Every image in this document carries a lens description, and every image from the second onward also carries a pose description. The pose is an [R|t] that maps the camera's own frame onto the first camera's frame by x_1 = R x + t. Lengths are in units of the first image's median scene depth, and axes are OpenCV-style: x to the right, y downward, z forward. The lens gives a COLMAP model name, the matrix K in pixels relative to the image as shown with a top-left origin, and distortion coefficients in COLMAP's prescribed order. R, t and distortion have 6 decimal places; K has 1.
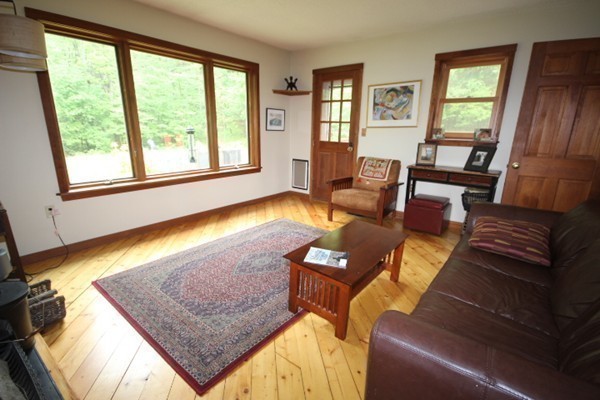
lens RADIAL K [[282.4, 0, 300.2], [0, 282.4, 203.4], [0, 0, 1]] dist [-0.002995, -0.001145]
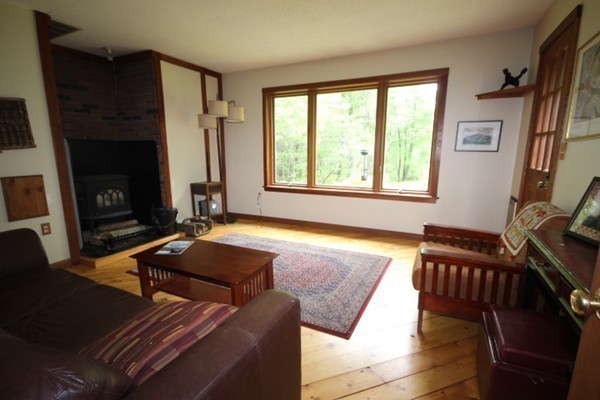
lens RADIAL K [[280.7, 0, 310.2], [0, 280.7, 208.9], [0, 0, 1]] dist [-0.001542, -0.000155]
pose [[0.227812, 0.171673, -0.958452, 0.634321], [-0.253843, 0.960768, 0.111752, -0.114385], [0.940035, 0.217838, 0.262453, 0.564038]]
